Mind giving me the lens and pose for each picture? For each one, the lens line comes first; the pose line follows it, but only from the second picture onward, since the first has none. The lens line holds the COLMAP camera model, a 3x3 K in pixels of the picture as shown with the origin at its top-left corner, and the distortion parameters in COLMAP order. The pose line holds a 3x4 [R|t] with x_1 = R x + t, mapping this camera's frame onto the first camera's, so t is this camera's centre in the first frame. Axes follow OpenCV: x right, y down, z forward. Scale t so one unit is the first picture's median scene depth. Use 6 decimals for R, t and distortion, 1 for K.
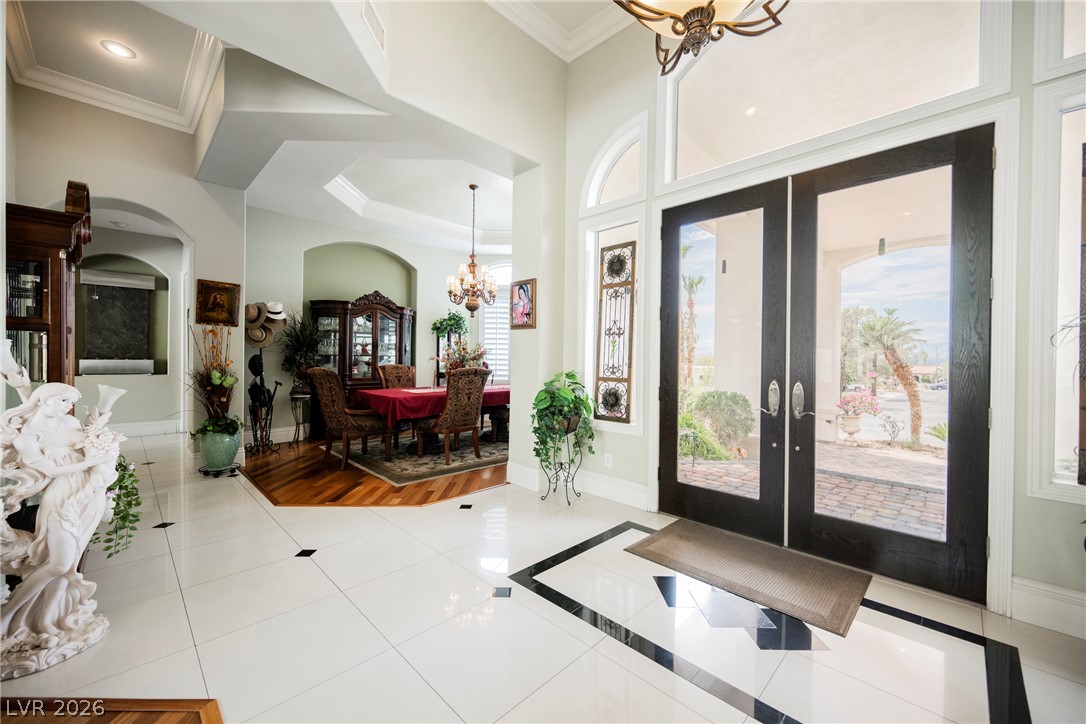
lens RADIAL K [[427.0, 0, 543.7], [0, 427.0, 360.6], [0, 0, 1]] dist [0.000730, -0.000764]
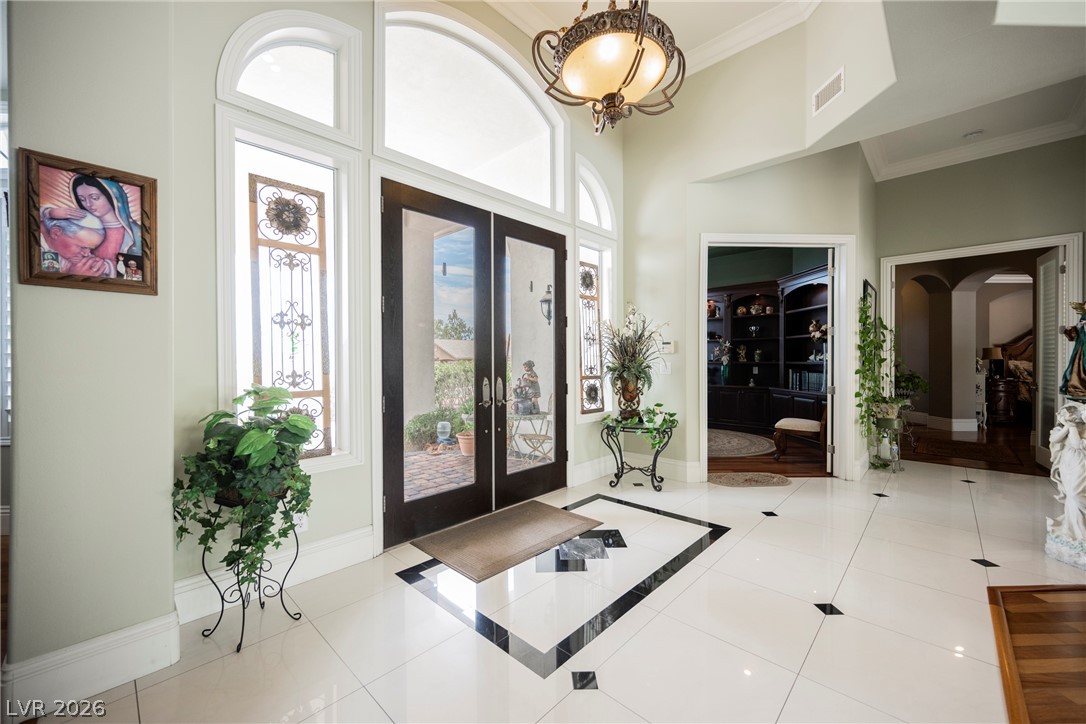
lens RADIAL K [[427.0, 0, 543.4], [0, 427.0, 361.1], [0, 0, 1]] dist [0.000730, -0.000764]
pose [[-0.035522, -0.011409, 0.999304, -0.501132], [0.017388, 0.999776, 0.012032, -0.007063], [-0.999218, 0.017804, -0.035316, 0.668558]]
